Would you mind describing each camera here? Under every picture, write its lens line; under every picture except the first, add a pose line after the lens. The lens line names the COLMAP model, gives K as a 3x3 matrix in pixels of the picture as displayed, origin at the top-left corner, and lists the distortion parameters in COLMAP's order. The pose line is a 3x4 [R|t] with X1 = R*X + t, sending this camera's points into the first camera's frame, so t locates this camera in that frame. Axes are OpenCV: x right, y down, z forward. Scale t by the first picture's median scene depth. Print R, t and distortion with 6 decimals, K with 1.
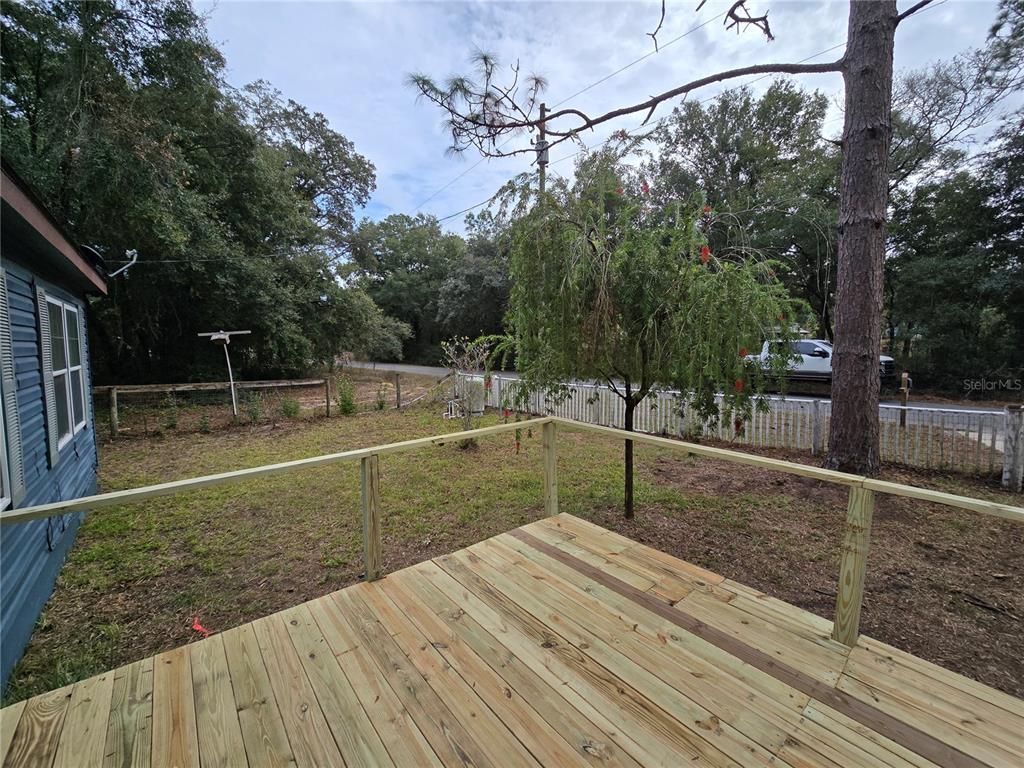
lens RADIAL K [[417.9, 0, 517.9], [0, 417.9, 383.2], [0, 0, 1]] dist [-0.001591, -0.000384]
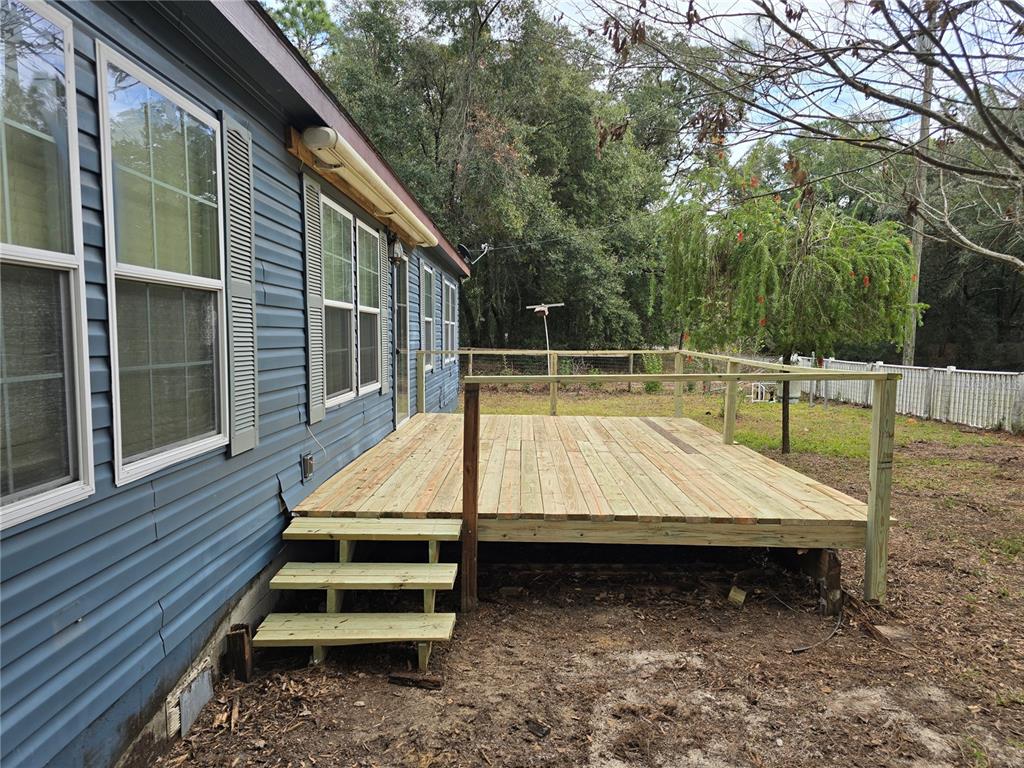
lens RADIAL K [[655.4, 0, 544.2], [0, 655.4, 404.8], [0, 0, 1]] dist [0.053927, -0.033578]
pose [[0.784384, 0.073707, -0.615881, 0.391130], [-0.062723, 0.997250, 0.039465, 0.074417], [0.617096, 0.007675, 0.786851, -0.378339]]
